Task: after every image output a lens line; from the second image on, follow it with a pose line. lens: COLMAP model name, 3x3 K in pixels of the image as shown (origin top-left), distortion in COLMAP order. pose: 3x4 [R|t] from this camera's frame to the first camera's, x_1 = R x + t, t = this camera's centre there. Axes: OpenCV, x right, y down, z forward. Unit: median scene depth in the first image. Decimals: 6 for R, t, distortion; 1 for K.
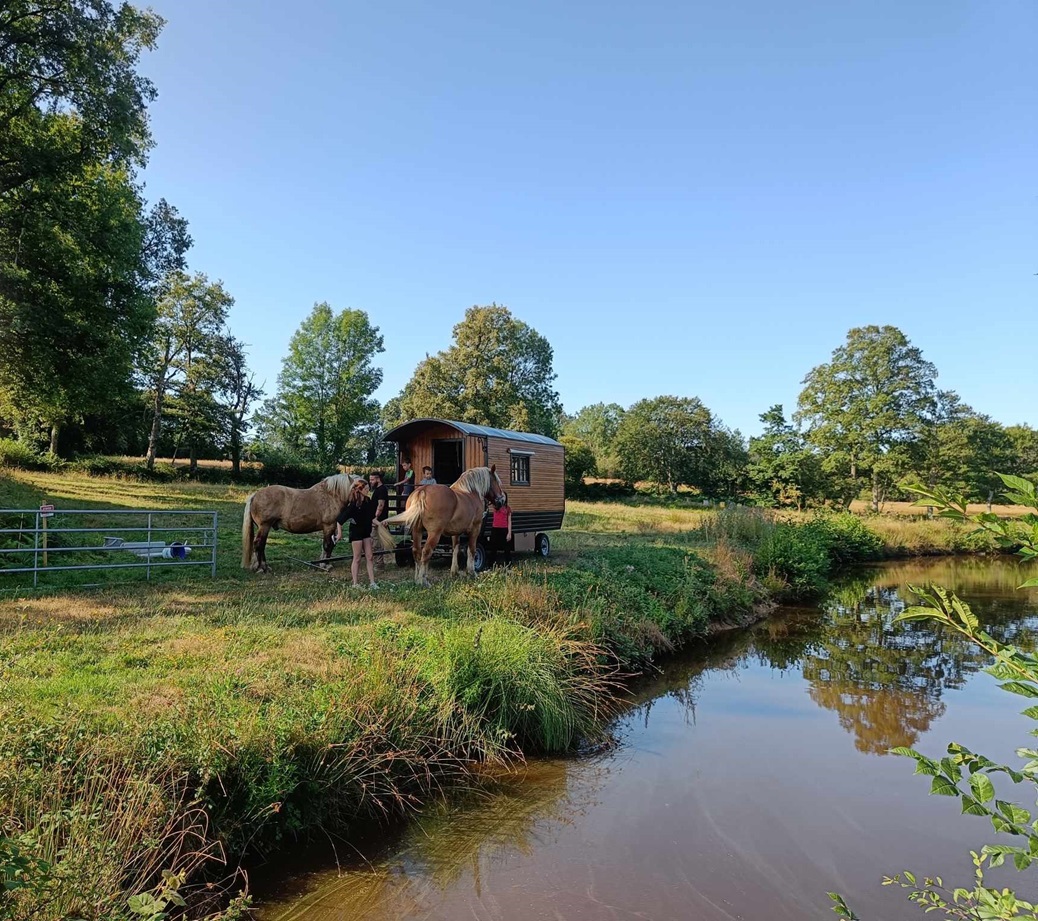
lens RADIAL K [[1302.6, 0, 519.9], [0, 1302.6, 460.7], [0, 0, 1]] dist [0.023765, 0.000000]
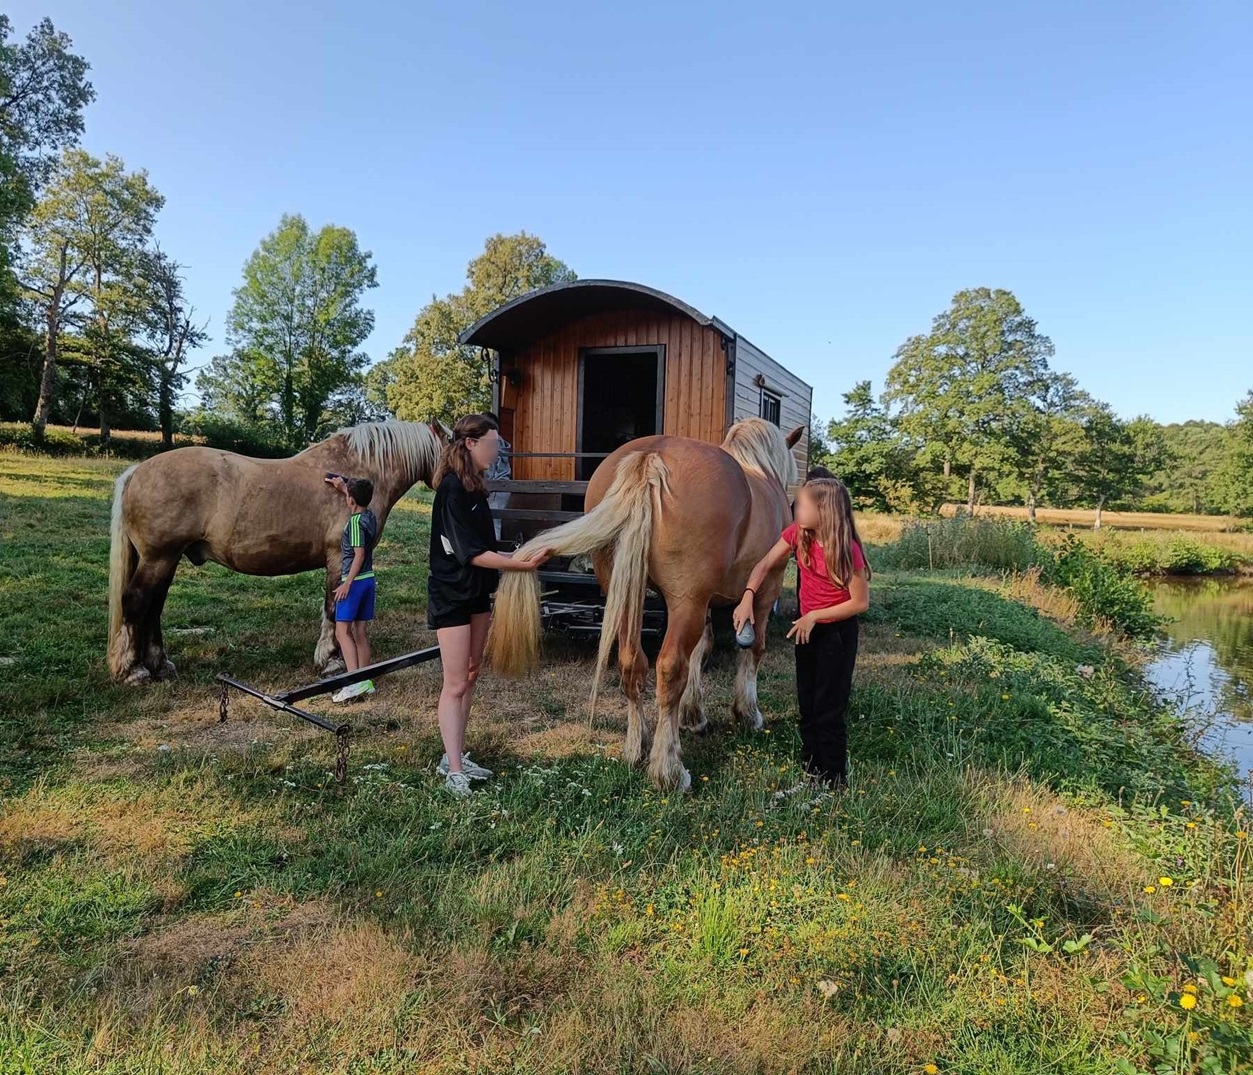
lens RADIAL K [[1247.3, 0, 626.0], [0, 1247.3, 541.4], [0, 0, 1]] dist [-0.004977, 0.000000]
pose [[0.992664, 0.017420, 0.119644, -0.044732], [-0.025586, 0.997421, 0.067061, 0.008190], [-0.118168, -0.069630, 0.990549, 0.265823]]
